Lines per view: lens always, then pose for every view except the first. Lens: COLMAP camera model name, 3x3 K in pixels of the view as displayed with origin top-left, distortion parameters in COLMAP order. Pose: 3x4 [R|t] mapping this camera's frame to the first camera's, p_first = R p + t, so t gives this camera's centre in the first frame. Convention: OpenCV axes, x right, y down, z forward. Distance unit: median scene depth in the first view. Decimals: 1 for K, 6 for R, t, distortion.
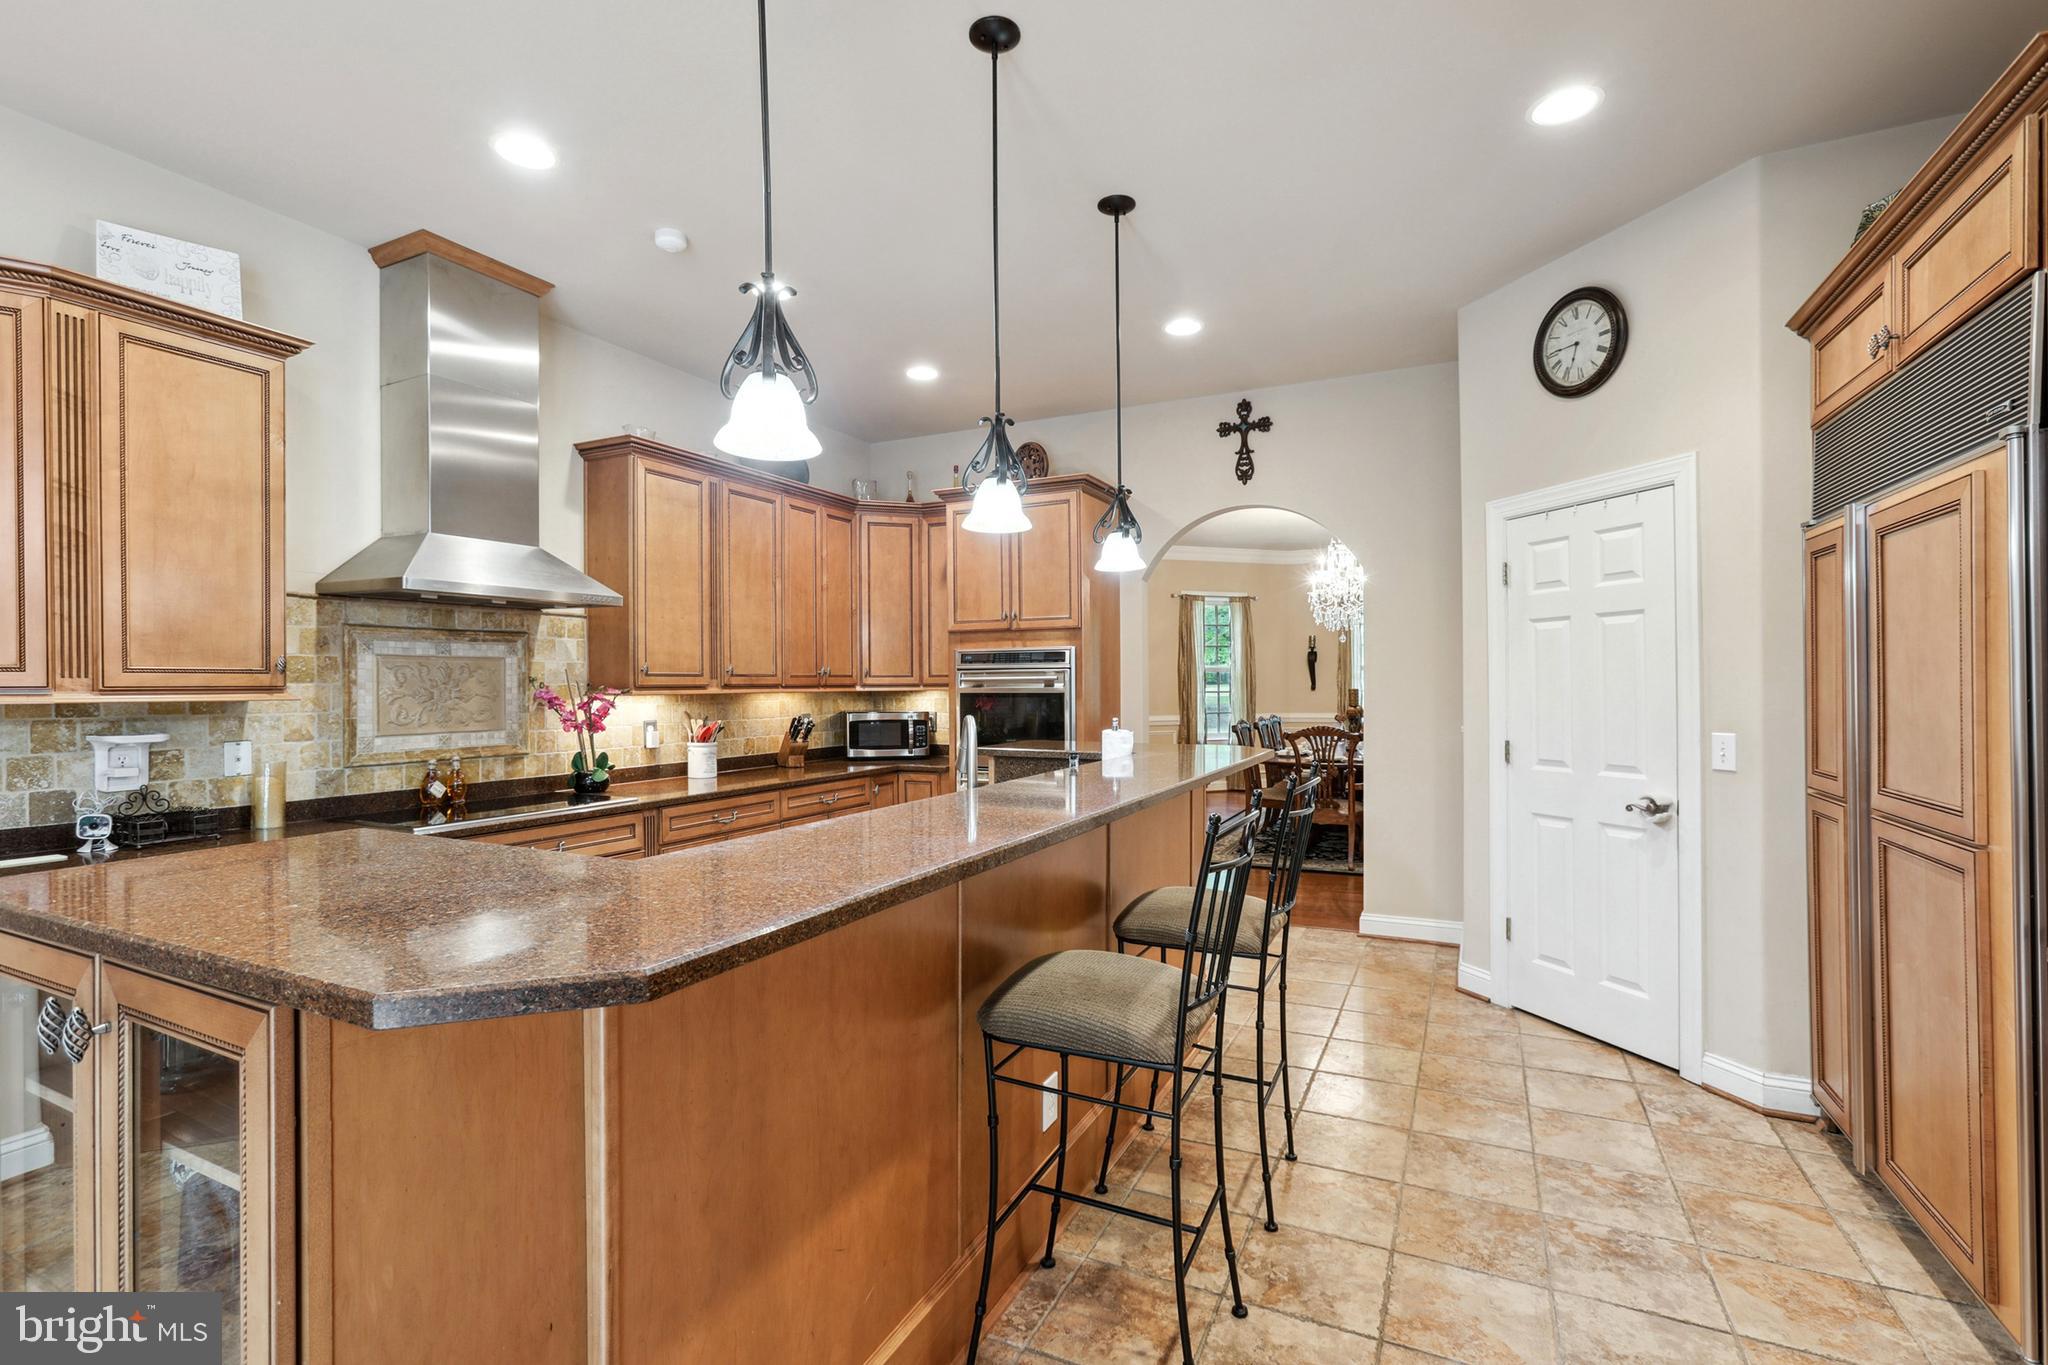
lens RADIAL K [[944.6, 0, 1022.1], [0, 944.6, 688.1], [0, 0, 1]] dist [-0.015166, 0.002579]
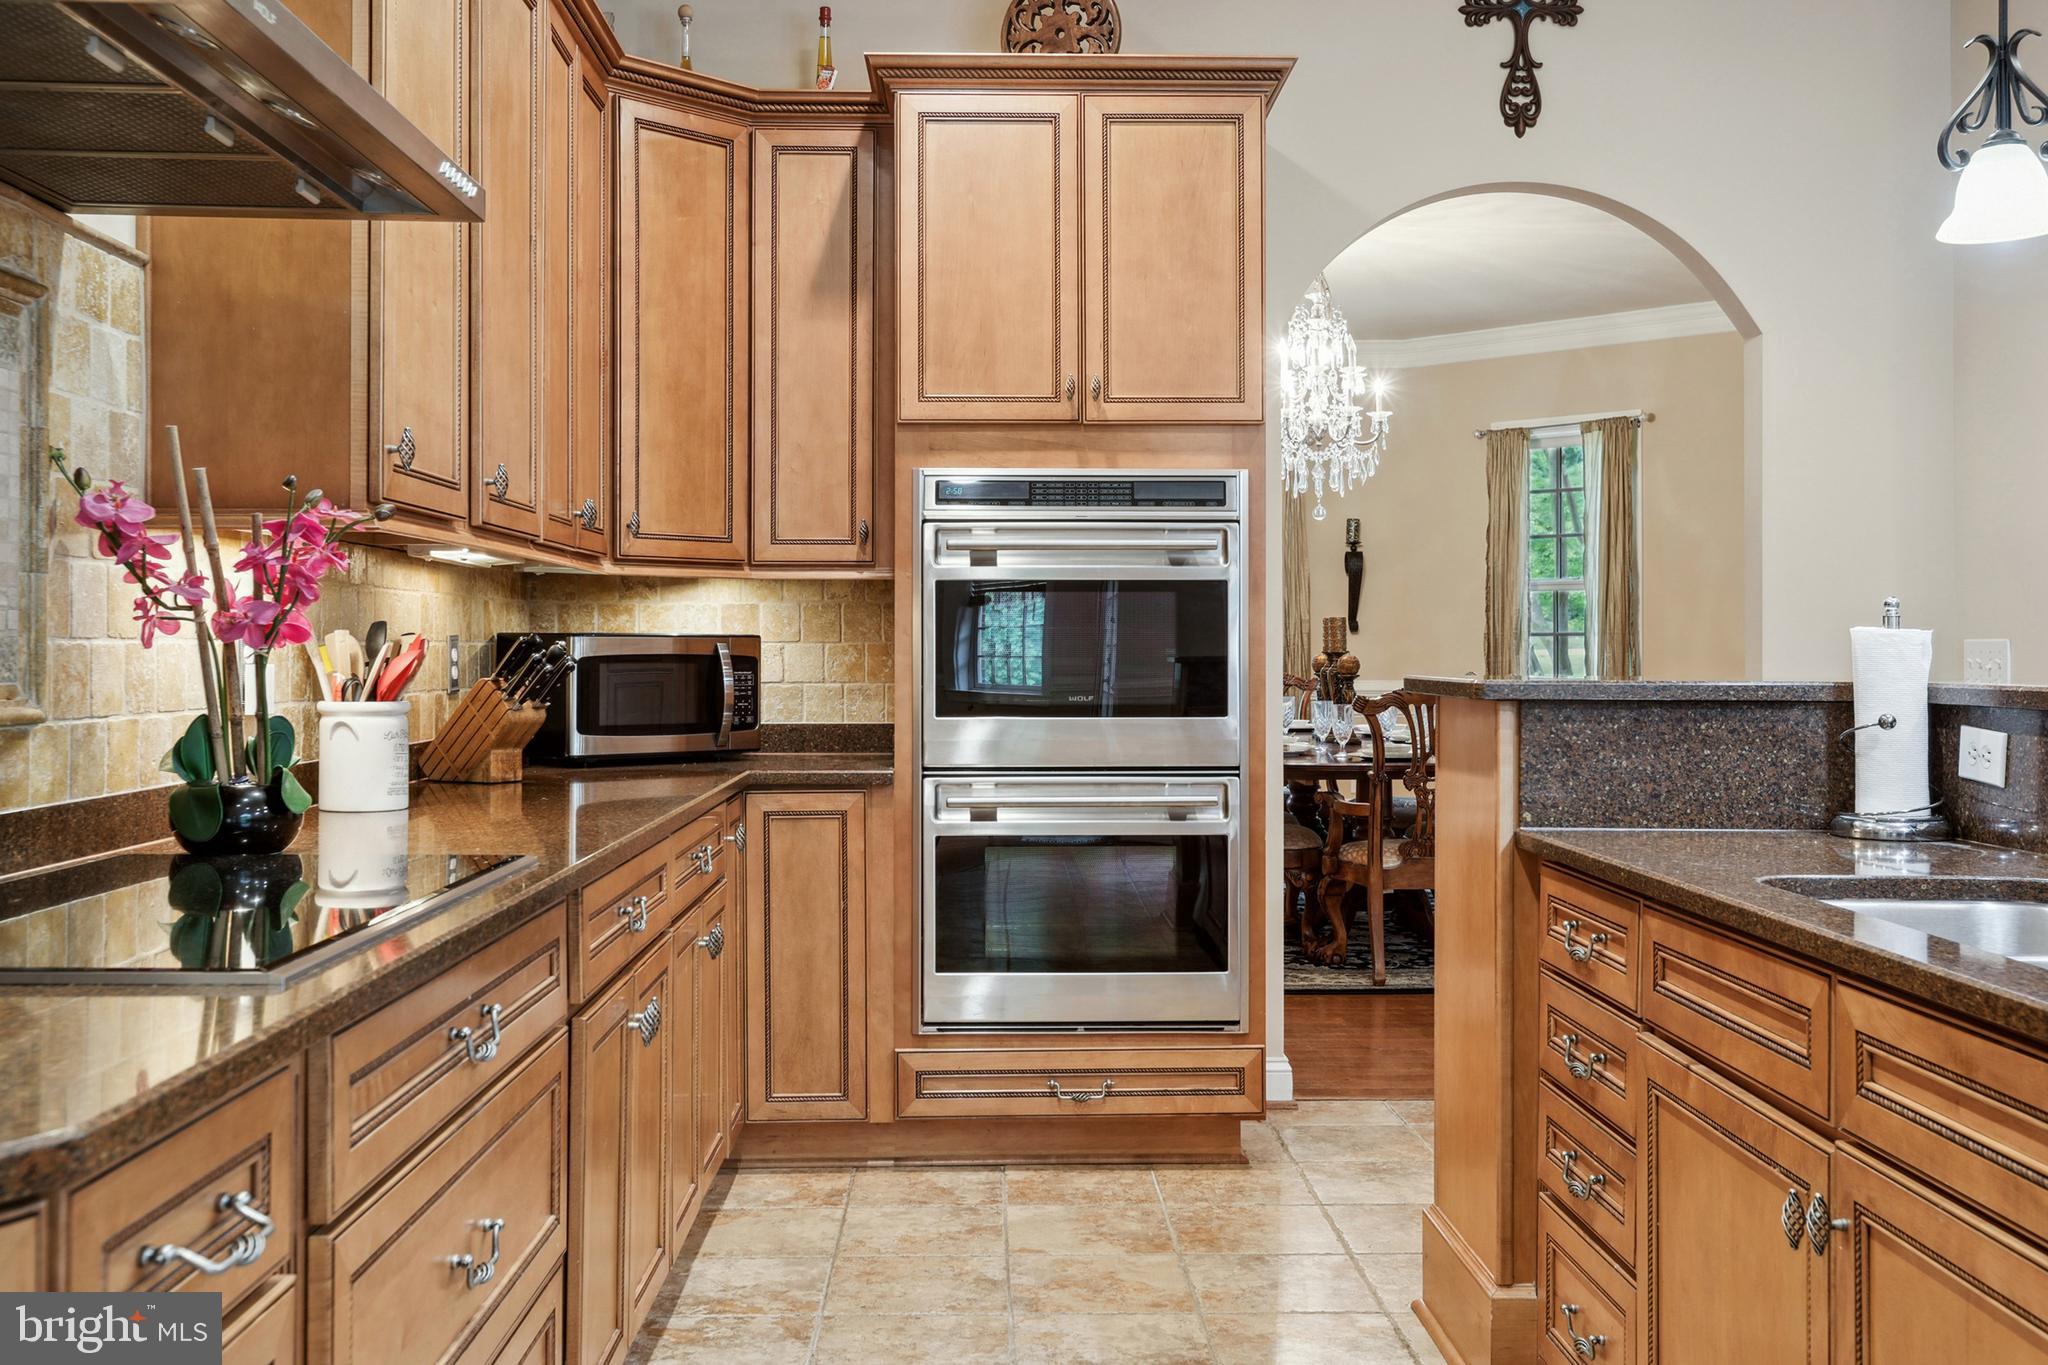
lens RADIAL K [[1969.5, 0, 1023.7], [0, 1969.5, 661.9], [0, 0, 1]] dist [0.012374, 0.000000]
pose [[0.886318, 0.004781, 0.463053, -0.422328], [-0.004732, 0.999988, -0.001266, 0.041119], [-0.463053, -0.001070, 0.886330, 0.268734]]
